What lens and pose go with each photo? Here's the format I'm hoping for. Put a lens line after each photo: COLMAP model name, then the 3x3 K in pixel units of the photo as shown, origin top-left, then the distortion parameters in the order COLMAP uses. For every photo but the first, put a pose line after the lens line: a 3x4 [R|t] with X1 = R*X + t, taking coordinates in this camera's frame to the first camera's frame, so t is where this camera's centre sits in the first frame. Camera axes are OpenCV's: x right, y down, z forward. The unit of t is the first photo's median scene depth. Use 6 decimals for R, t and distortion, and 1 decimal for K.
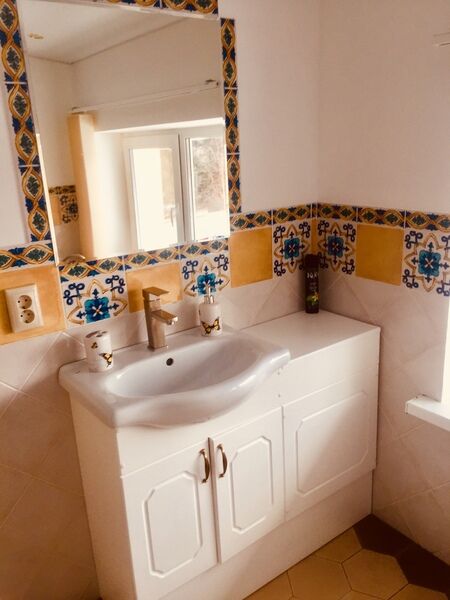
lens RADIAL K [[516.9, 0, 225.9], [0, 516.9, 298.3], [0, 0, 1]] dist [0.170827, -0.221575]
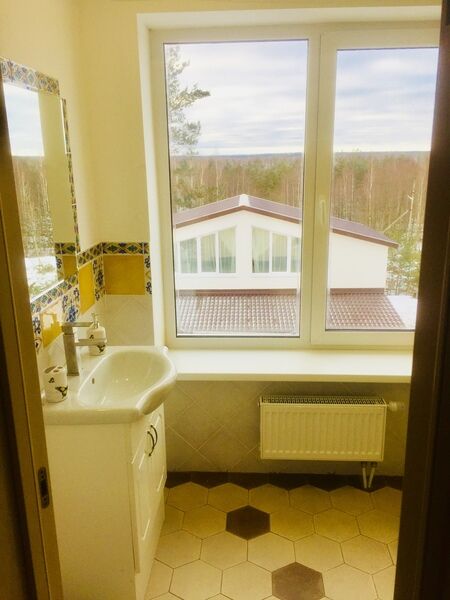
lens RADIAL K [[516.9, 0, 225.9], [0, 516.9, 298.3], [0, 0, 1]] dist [0.170827, -0.221575]
pose [[0.545088, -0.172891, 0.820358, -0.760569], [0.231066, 0.971588, 0.051231, -0.041759], [-0.805908, 0.161631, 0.569550, 0.049596]]
